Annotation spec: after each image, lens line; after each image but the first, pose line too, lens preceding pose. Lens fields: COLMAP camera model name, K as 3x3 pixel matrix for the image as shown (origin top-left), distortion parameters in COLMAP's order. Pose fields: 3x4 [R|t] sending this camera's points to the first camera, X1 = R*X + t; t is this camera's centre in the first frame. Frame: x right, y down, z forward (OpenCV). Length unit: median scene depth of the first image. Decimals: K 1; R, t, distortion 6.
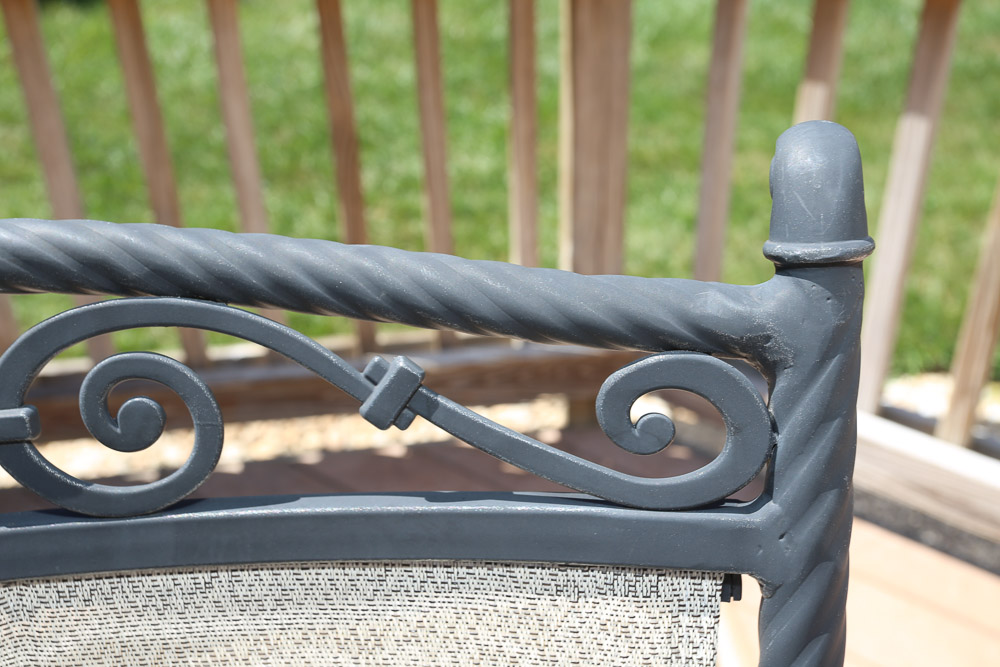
lens RADIAL K [[1091.2, 0, 500.0], [0, 1091.2, 333.5], [0, 0, 1]] dist [0.006614, 0.122343]
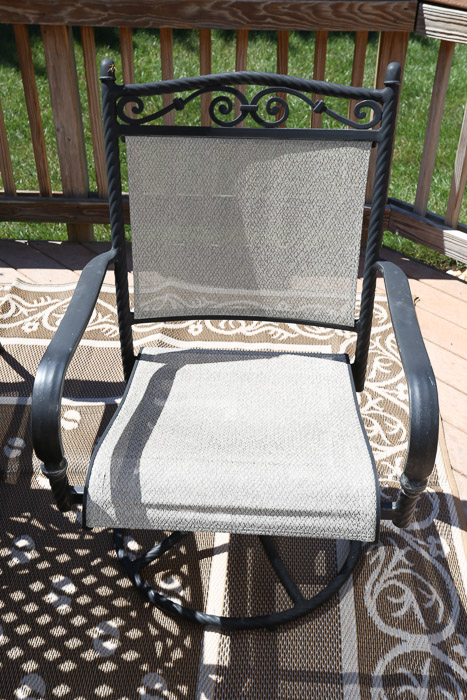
lens RADIAL K [[763.8, 0, 236.2], [0, 763.8, 351.1], [0, 0, 1]] dist [0.006614, 0.122343]
pose [[0.985984, 0.120636, -0.115252, 0.093191], [-0.113870, 0.991457, 0.063615, 1.164273], [0.121942, -0.049600, 0.991297, -3.249766]]
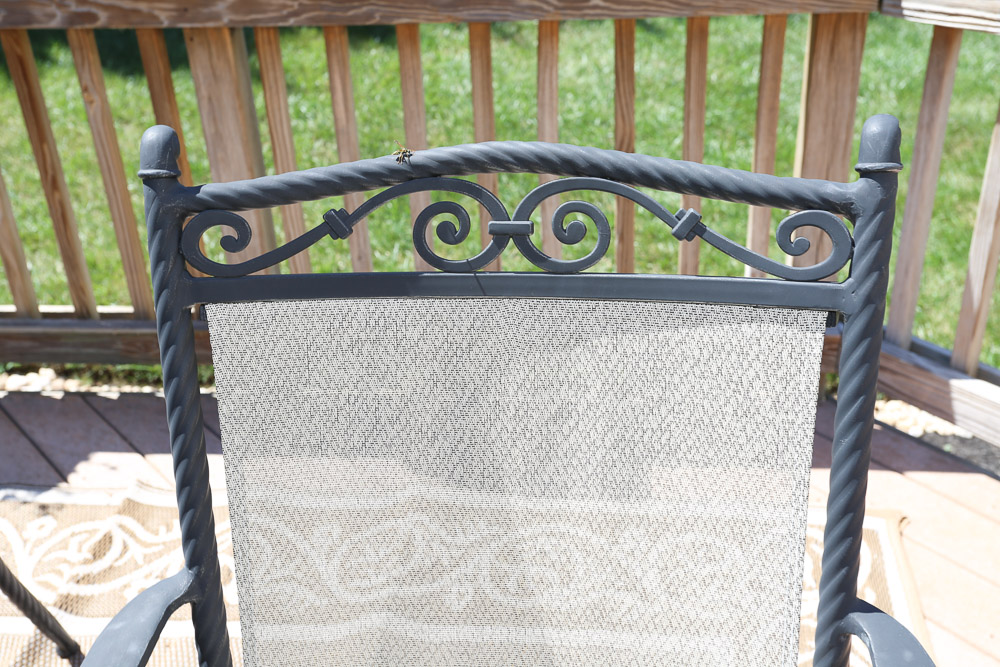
lens RADIAL K [[1091.2, 0, 500.0], [0, 1091.2, 333.5], [0, 0, 1]] dist [0.006614, 0.122343]
pose [[0.973626, 0.092131, -0.208719, 0.020860], [-0.100364, 0.994523, -0.029182, 0.397701], [0.204887, 0.049361, 0.977540, -1.350780]]
